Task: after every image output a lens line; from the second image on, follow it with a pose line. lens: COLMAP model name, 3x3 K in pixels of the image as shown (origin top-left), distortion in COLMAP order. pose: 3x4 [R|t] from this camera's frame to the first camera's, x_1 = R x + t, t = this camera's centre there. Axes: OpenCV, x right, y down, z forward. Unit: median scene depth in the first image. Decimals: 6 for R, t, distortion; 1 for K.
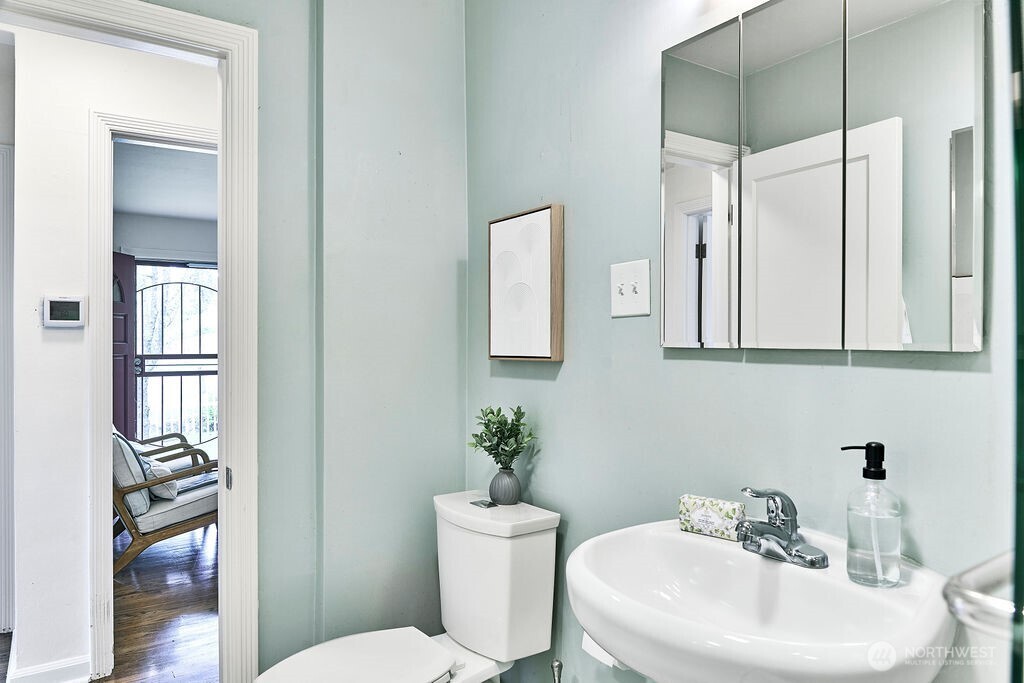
lens RADIAL K [[683.0, 0, 512.3], [0, 683.0, 344.7], [0, 0, 1]] dist [-0.007857, -0.003537]
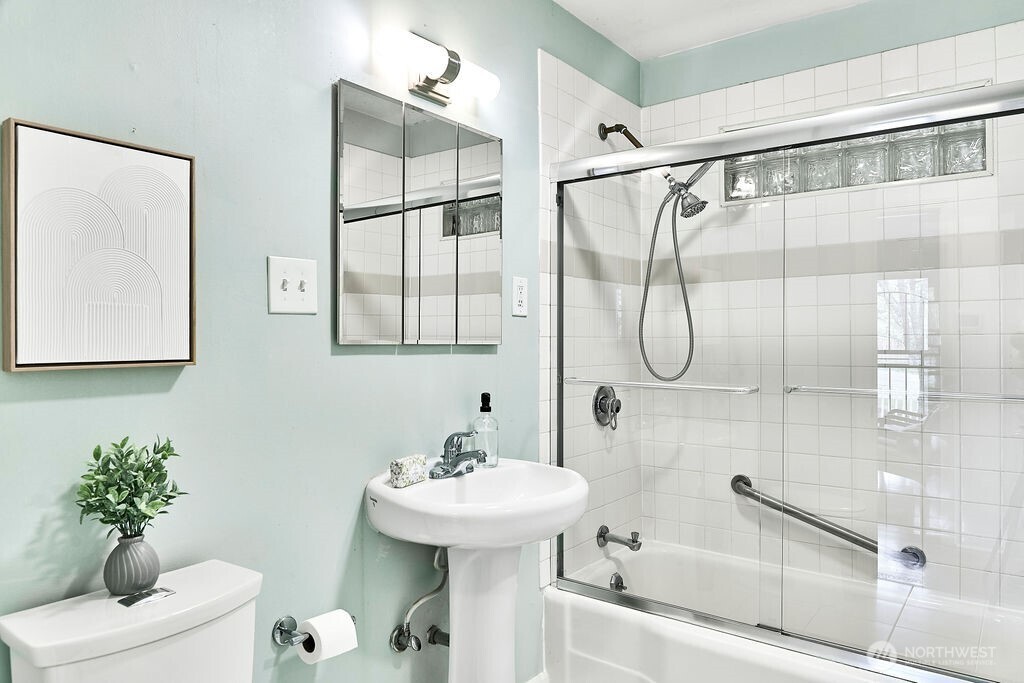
lens RADIAL K [[683.0, 0, 512.3], [0, 683.0, 344.7], [0, 0, 1]] dist [-0.007857, -0.003537]
pose [[-0.322702, -0.000771, 0.946500, -0.925168], [0.006671, 0.999973, 0.003089, 0.002747], [-0.946477, 0.007311, -0.322688, 1.102279]]
